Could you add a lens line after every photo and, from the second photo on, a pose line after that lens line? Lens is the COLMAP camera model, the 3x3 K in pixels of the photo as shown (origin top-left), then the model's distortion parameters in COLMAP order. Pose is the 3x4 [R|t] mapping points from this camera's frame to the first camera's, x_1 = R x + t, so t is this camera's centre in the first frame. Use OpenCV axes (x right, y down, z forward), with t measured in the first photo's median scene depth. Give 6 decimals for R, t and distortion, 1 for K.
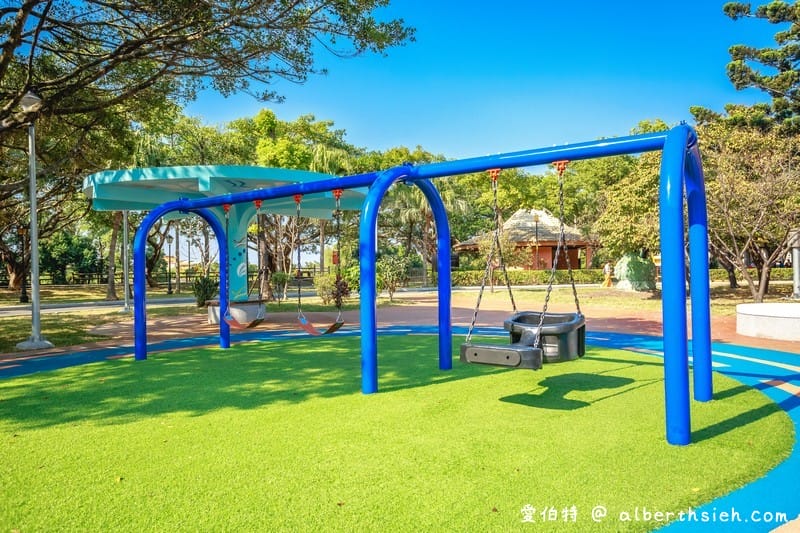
lens RADIAL K [[568.7, 0, 400.5], [0, 568.7, 271.4], [0, 0, 1]] dist [-0.042793, -0.000685]
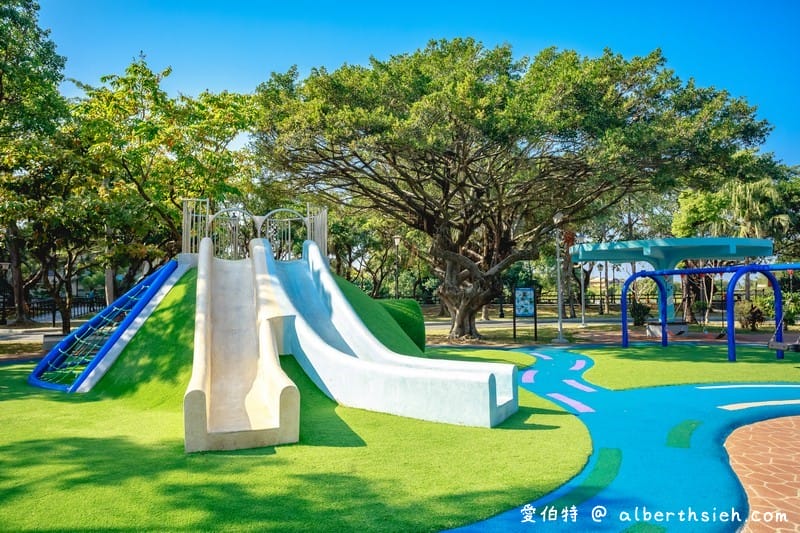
lens RADIAL K [[633.7, 0, 389.0], [0, 633.7, 249.2], [0, 0, 1]] dist [-0.000459, -0.001717]
pose [[0.778451, -0.030823, -0.626949, 0.080018], [-0.007429, 0.998271, -0.058302, -0.015053], [0.627662, 0.050043, 0.776876, -0.317961]]
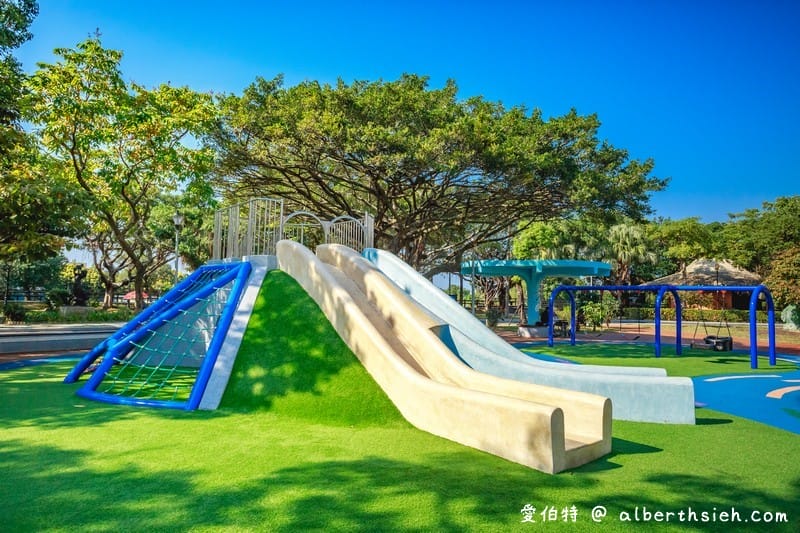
lens RADIAL K [[544.5, 0, 400.5], [0, 544.5, 259.4], [0, 0, 1]] dist [-0.005235, 0.007011]
pose [[0.956676, 0.017590, -0.290624, -0.086609], [-0.036976, 0.997431, -0.061349, -0.015393], [0.288799, 0.069437, 0.954869, -0.373519]]
